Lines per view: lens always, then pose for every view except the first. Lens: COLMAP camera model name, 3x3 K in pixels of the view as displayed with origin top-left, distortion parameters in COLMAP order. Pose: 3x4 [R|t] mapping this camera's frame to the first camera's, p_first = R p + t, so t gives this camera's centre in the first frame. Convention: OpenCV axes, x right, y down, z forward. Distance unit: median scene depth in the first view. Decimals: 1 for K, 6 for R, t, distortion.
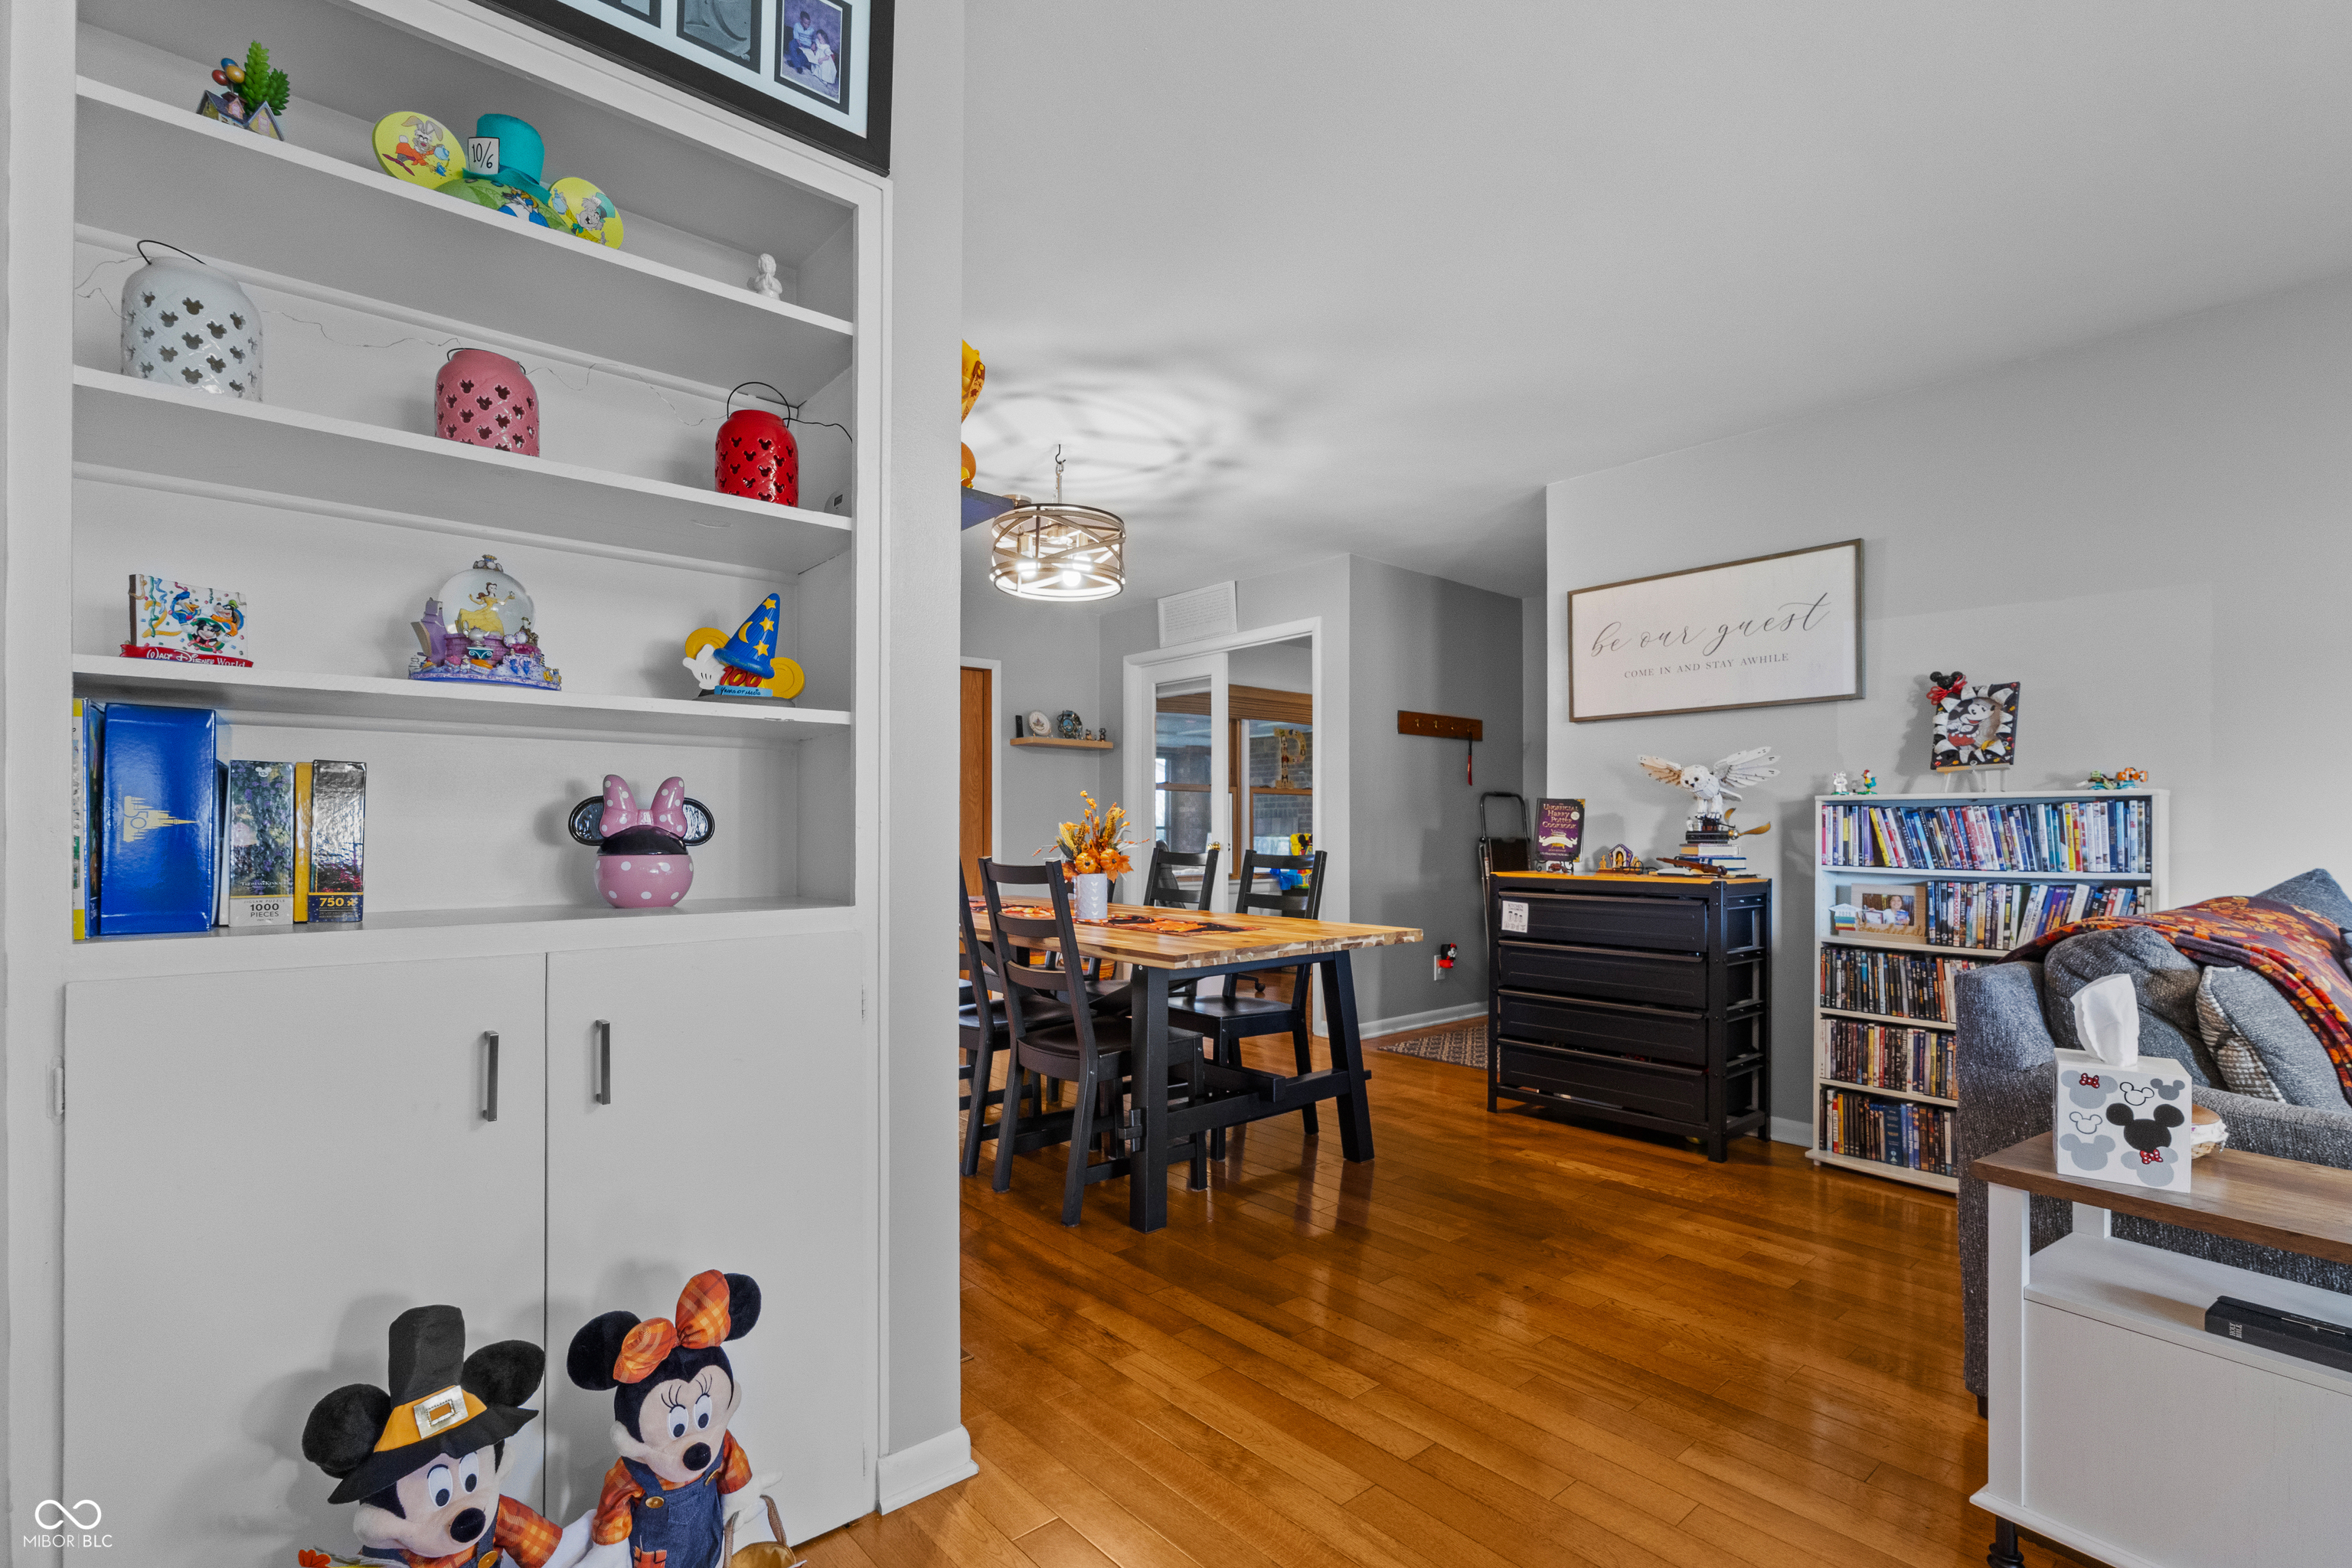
lens RADIAL K [[1085.0, 0, 1185.4], [0, 1085.0, 815.0], [0, 0, 1]] dist [-0.000941, -0.000230]
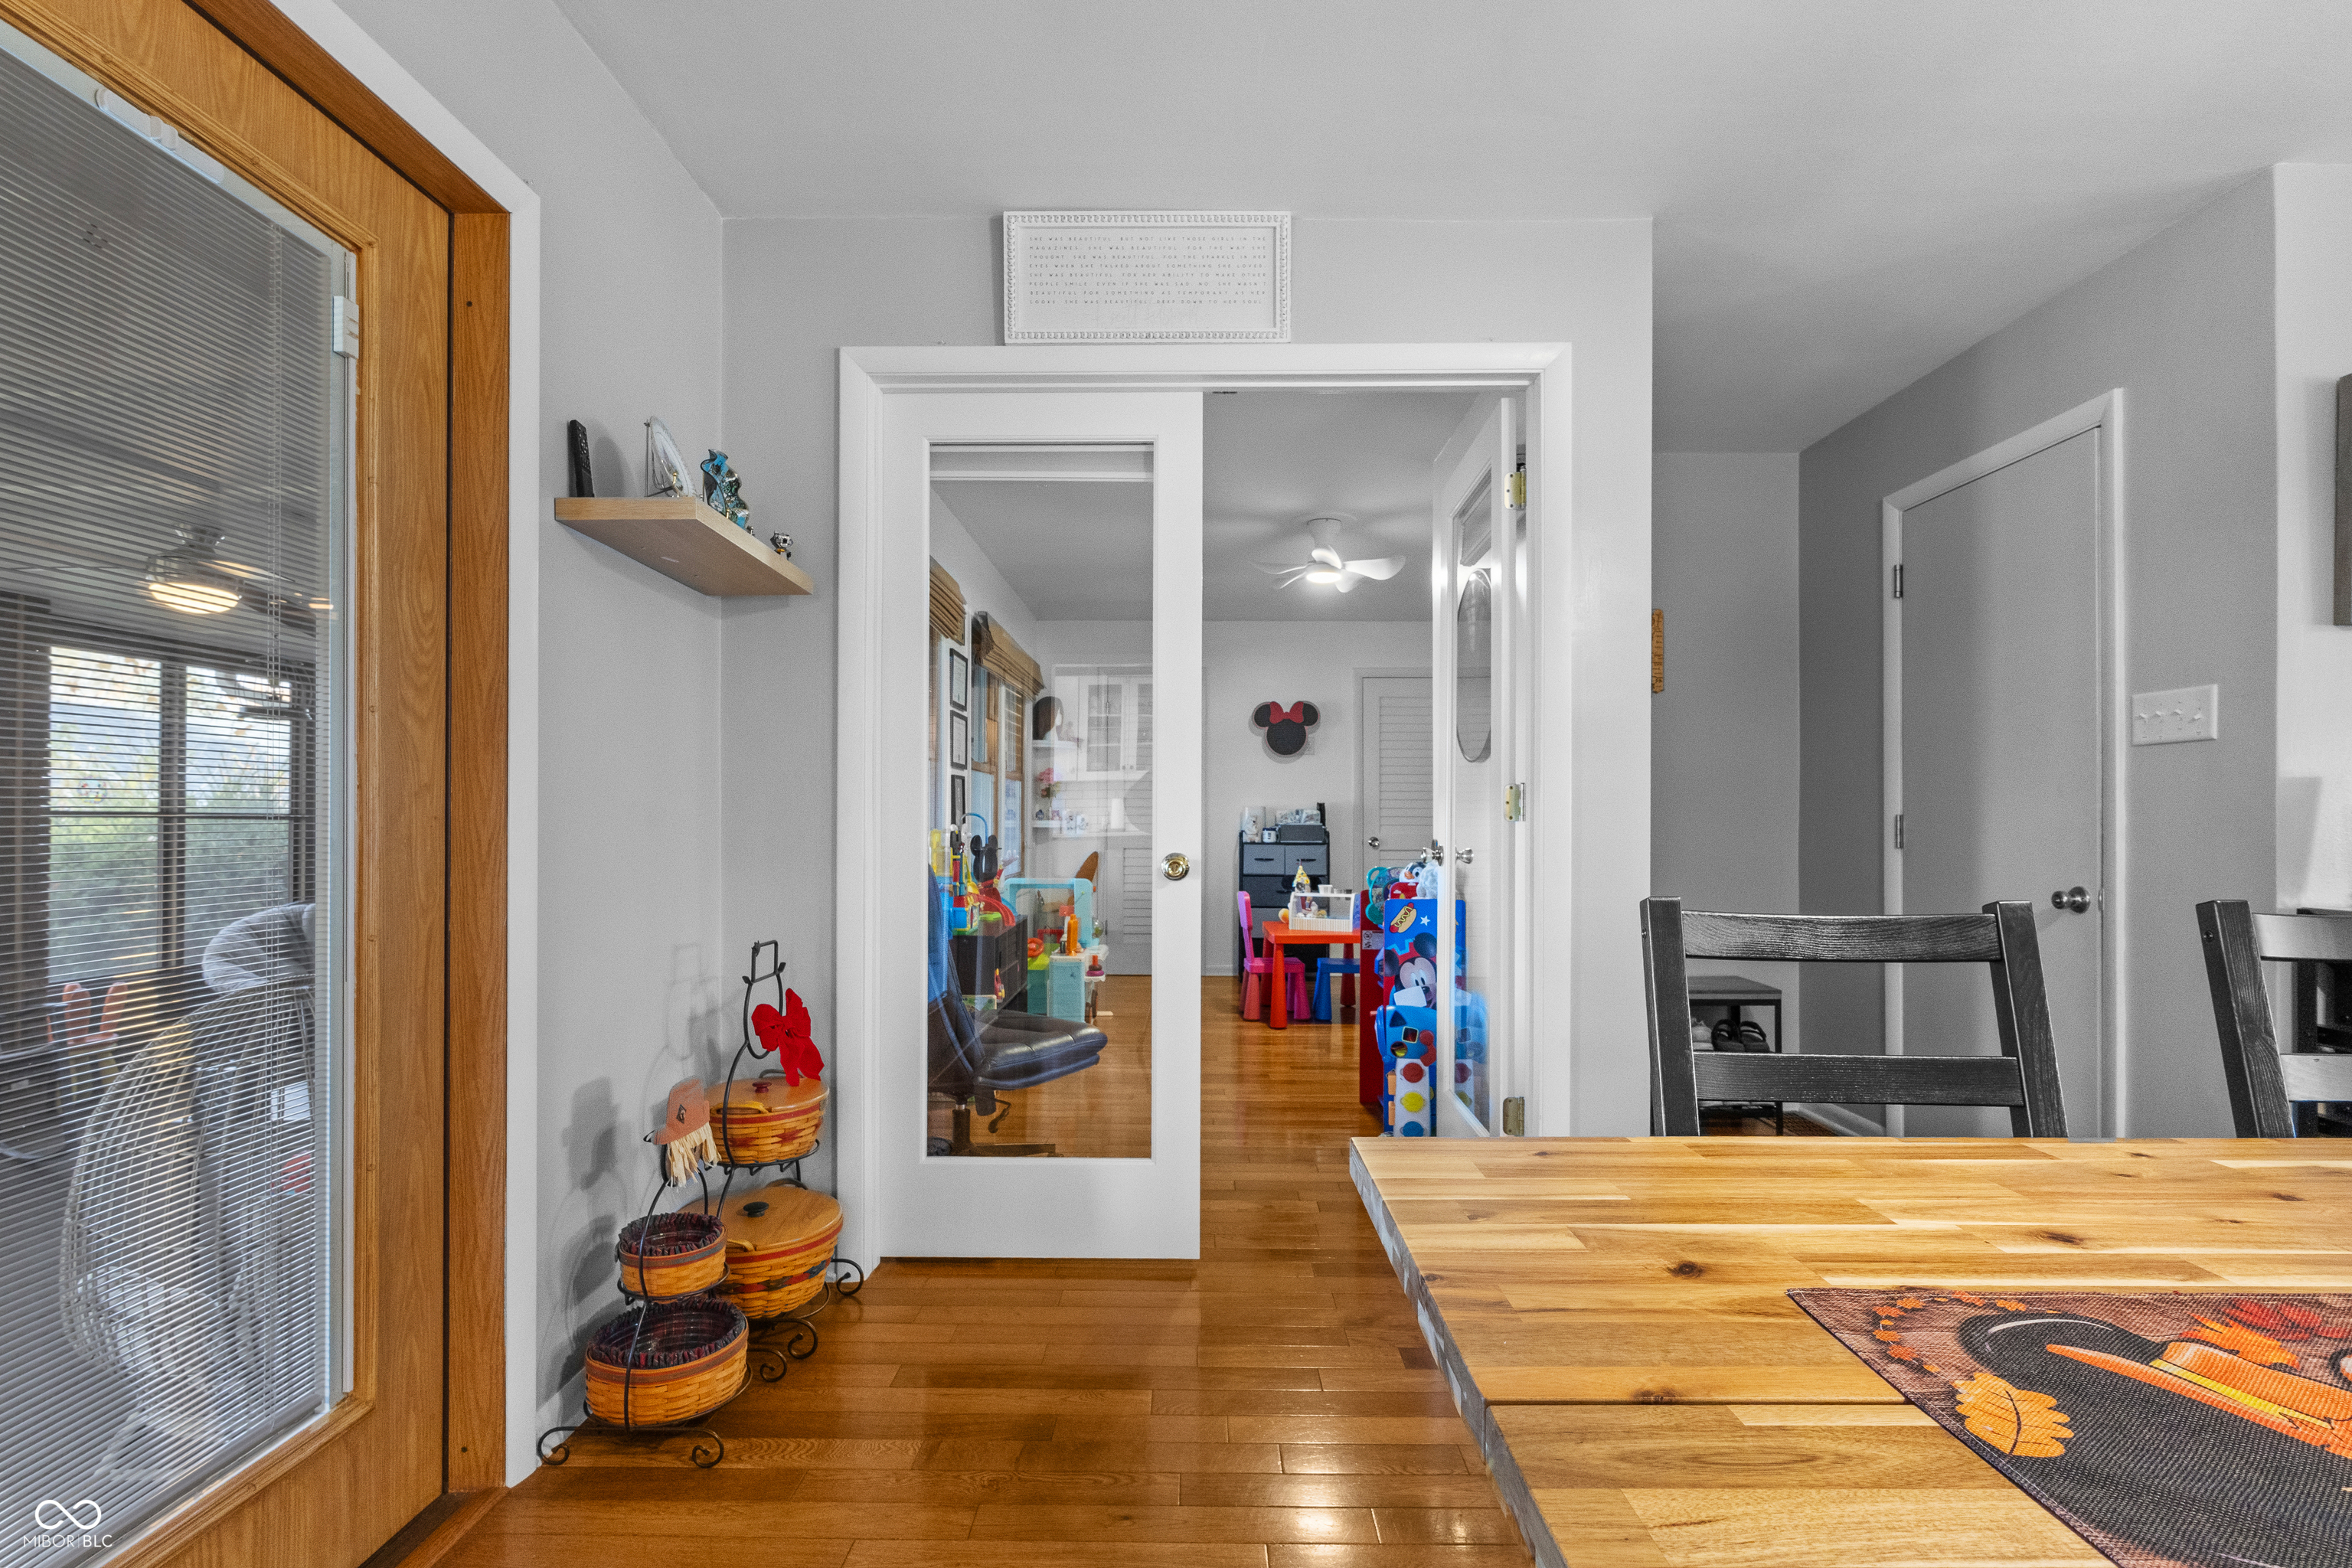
lens RADIAL K [[1085.0, 0, 1185.4], [0, 1085.0, 815.0], [0, 0, 1]] dist [-0.000941, -0.000230]
pose [[0.666218, 0.005126, 0.745739, -0.396172], [-0.016591, 0.999831, 0.007950, 0.009632], [-0.745573, -0.017669, 0.666190, 1.057809]]
